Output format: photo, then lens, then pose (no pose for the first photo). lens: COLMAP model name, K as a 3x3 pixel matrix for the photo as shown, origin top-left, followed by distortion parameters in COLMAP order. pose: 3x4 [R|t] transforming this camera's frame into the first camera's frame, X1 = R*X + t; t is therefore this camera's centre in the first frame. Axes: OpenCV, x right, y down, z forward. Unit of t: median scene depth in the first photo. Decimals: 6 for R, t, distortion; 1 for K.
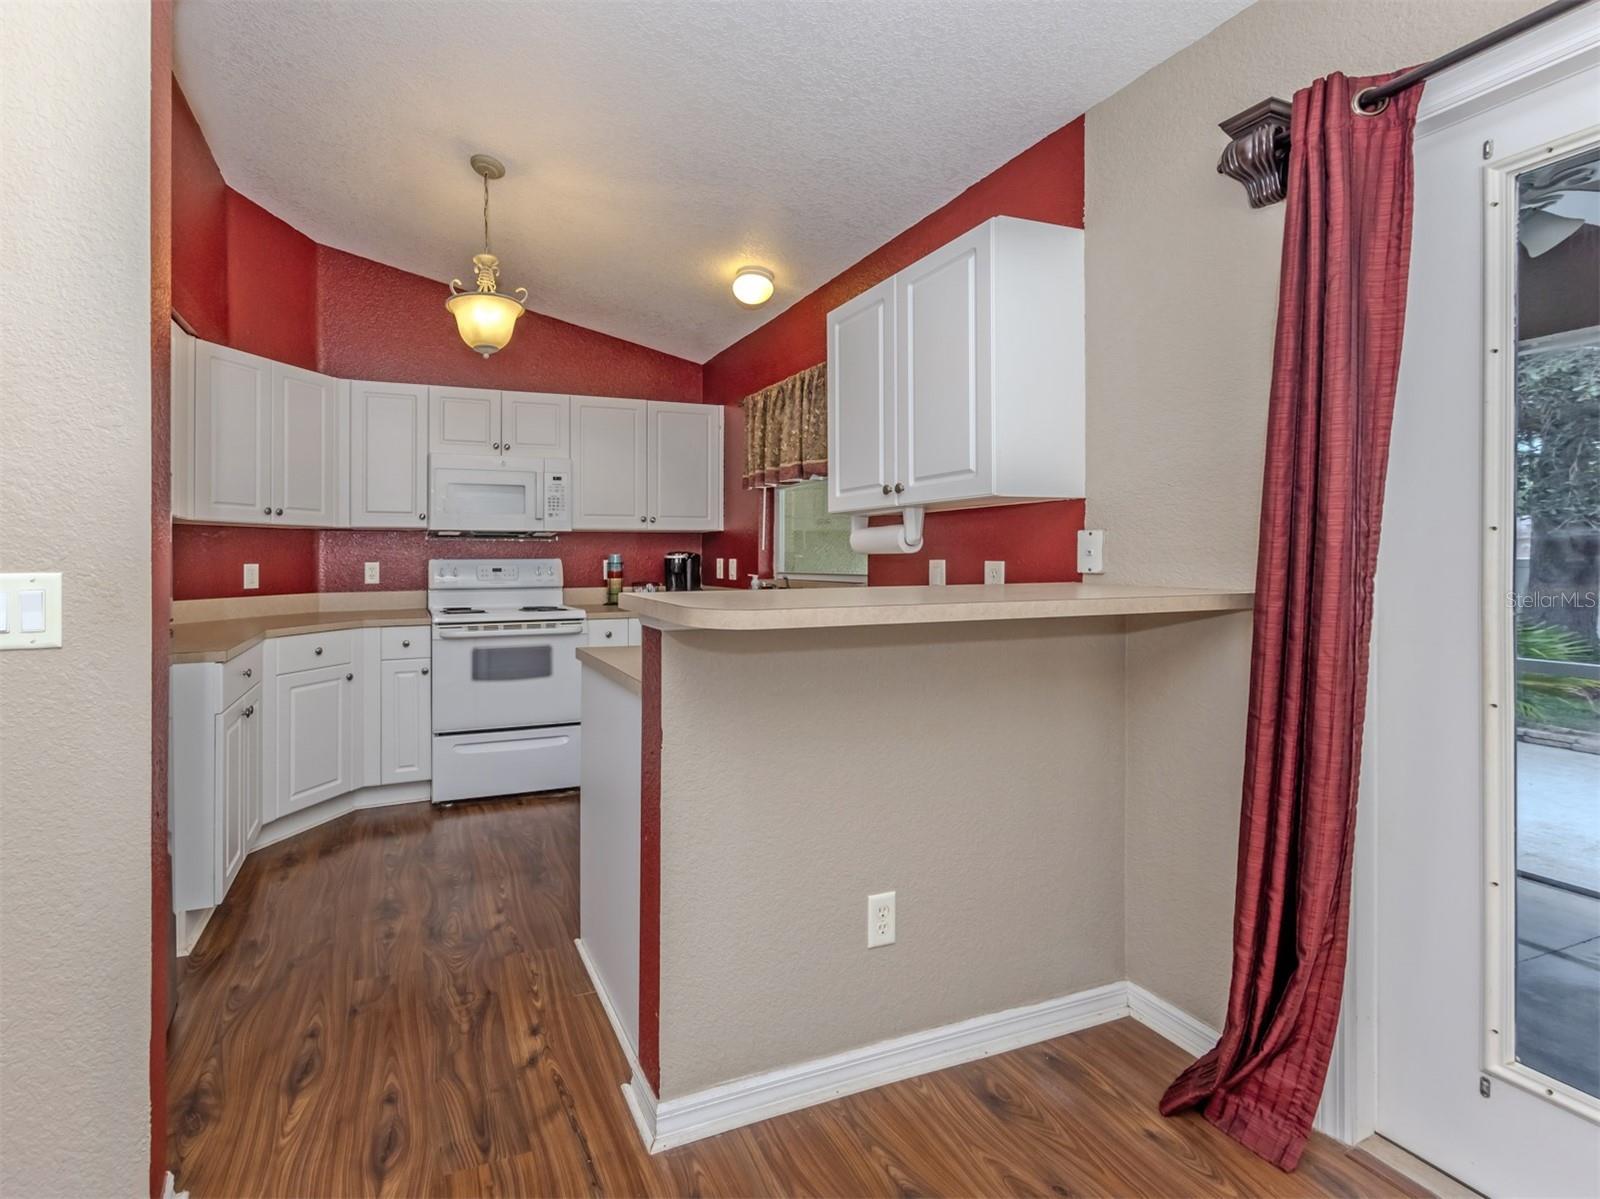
lens RADIAL K [[686.8, 0, 623.7], [0, 686.8, 559.6], [0, 0, 1]] dist [0.000466, 0.000284]
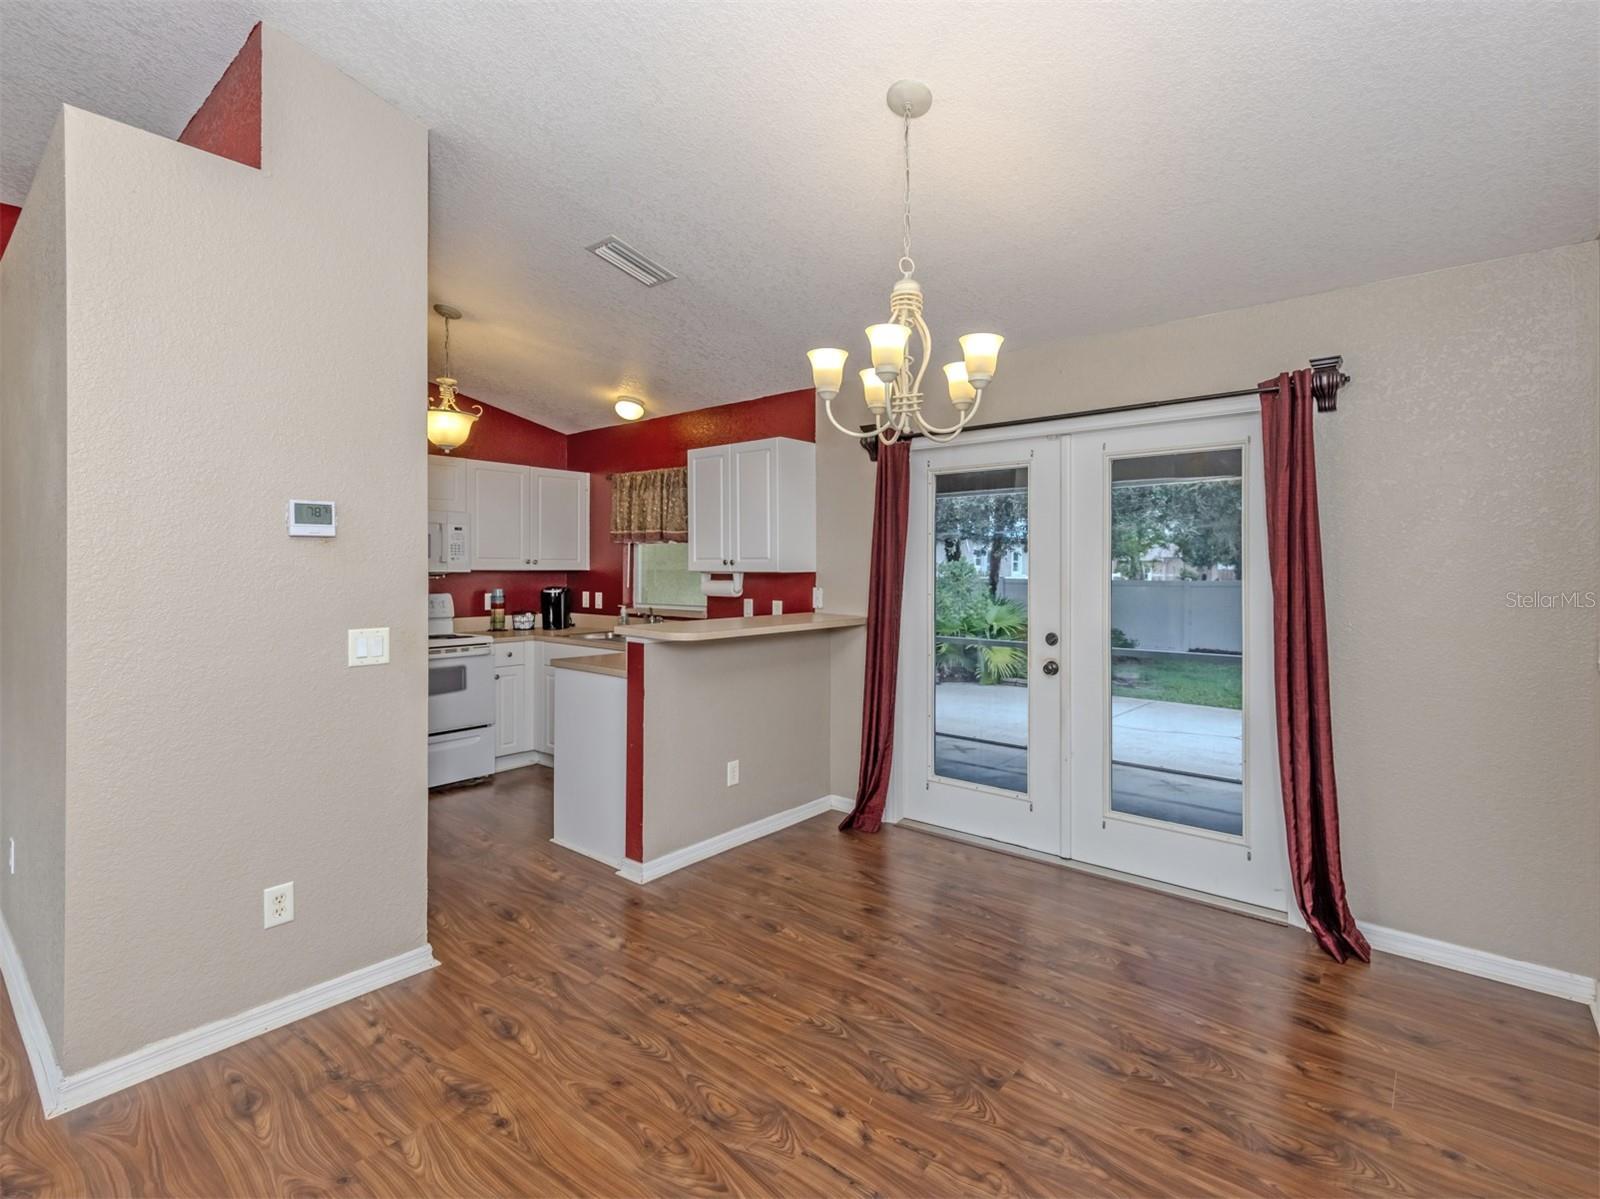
lens RADIAL K [[760.1, 0, 840.2], [0, 760.1, 571.3], [0, 0, 1]] dist [0.002409, 0.000354]
pose [[0.830001, 0.004705, 0.557742, -0.324579], [-0.005783, 0.999983, 0.000170, -0.053545], [-0.557732, -0.003367, 0.830014, -0.559766]]
